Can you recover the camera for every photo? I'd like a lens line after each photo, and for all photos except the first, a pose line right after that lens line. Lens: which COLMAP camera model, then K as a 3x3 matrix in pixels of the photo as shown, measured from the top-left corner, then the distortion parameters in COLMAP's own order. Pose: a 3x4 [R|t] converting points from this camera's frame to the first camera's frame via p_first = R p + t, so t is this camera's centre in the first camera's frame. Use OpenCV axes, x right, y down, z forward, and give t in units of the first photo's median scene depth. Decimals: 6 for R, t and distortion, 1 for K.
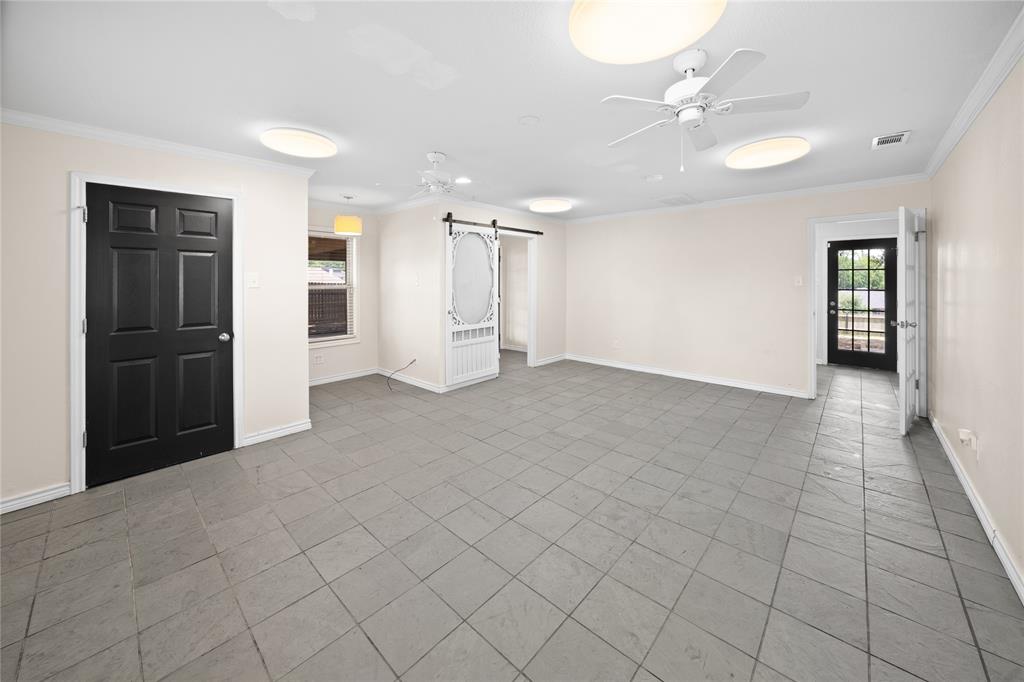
lens RADIAL K [[381.3, 0, 506.7], [0, 381.3, 272.4], [0, 0, 1]] dist [0.000170, -0.000134]
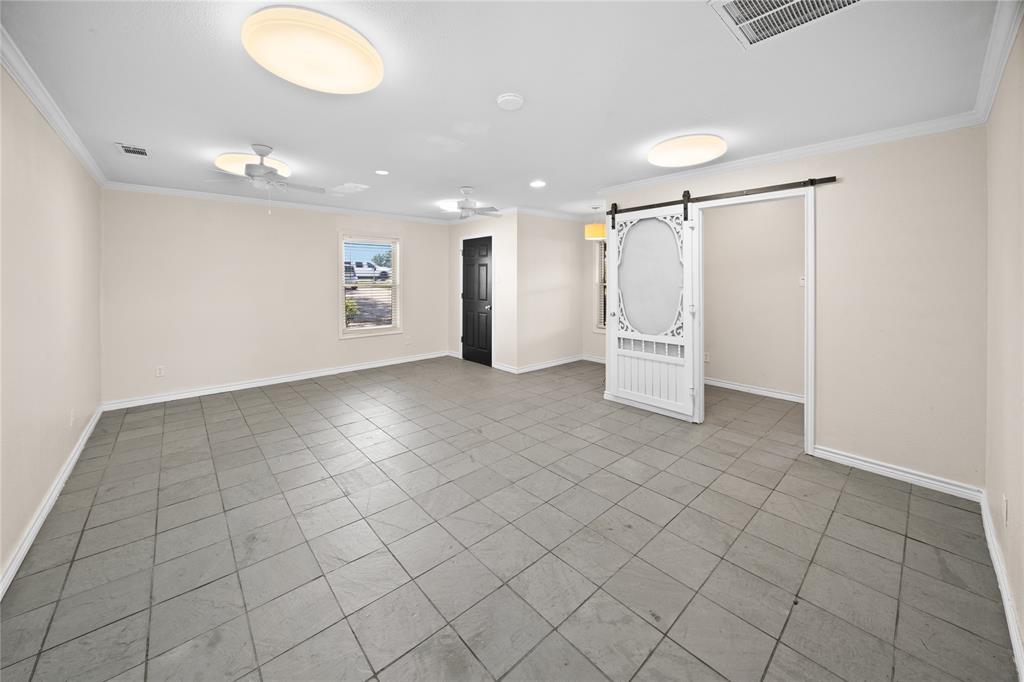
lens RADIAL K [[381.3, 0, 506.7], [0, 381.3, 272.4], [0, 0, 1]] dist [0.000170, -0.000134]
pose [[-0.098244, -0.011376, -0.995097, 0.759518], [0.019047, 0.999730, -0.013309, 0.012511], [0.994980, -0.020261, -0.098001, 0.823667]]
